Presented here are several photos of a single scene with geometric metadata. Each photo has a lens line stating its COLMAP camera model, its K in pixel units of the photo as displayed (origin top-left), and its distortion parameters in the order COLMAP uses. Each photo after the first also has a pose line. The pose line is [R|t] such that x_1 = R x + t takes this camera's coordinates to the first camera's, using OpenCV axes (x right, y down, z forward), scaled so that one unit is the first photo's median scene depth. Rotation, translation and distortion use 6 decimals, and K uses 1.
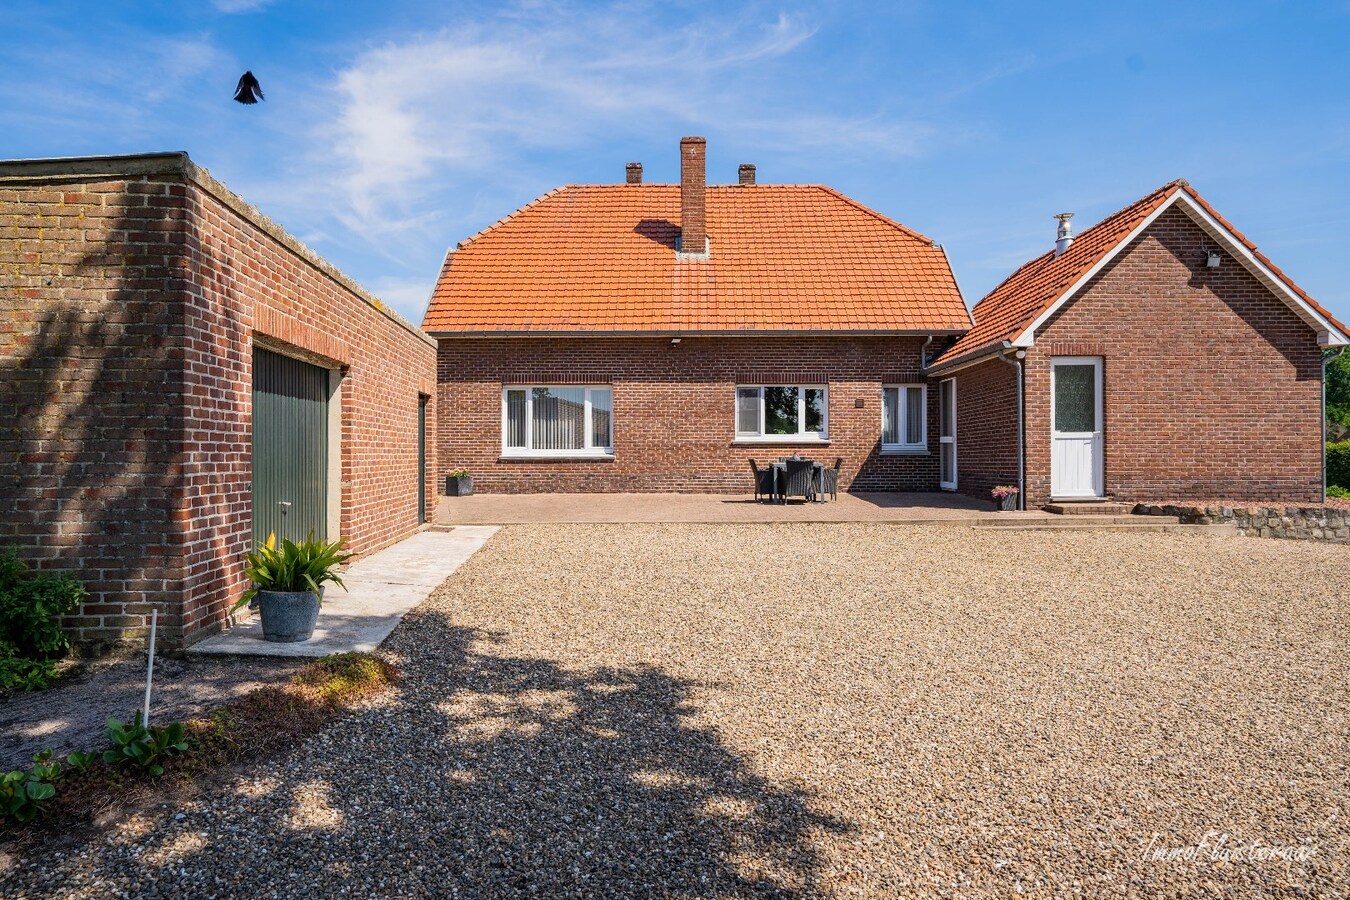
lens RADIAL K [[888.8, 0, 659.9], [0, 888.8, 454.5], [0, 0, 1]] dist [0.000846, 0.000887]
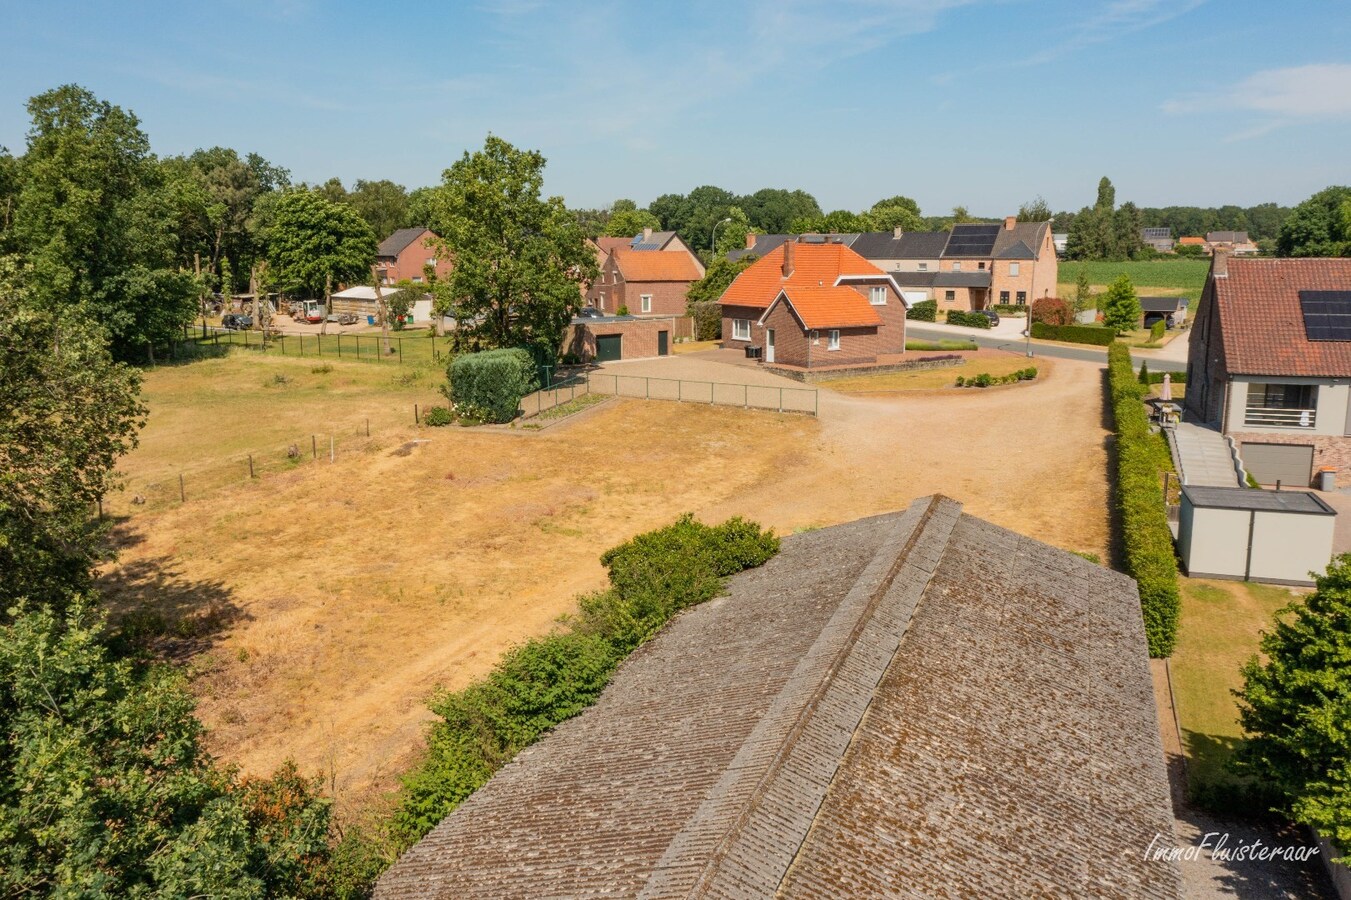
lens RADIAL K [[1110.6, 0, 675.5], [0, 1110.6, 450.0], [0, 0, 1]] dist [-0.002337, 0.000921]
pose [[0.568420, 0.148426, -0.809239, 4.507394], [0.006499, 0.982752, 0.184815, -0.511398], [0.822713, -0.110312, 0.557651, -2.334777]]
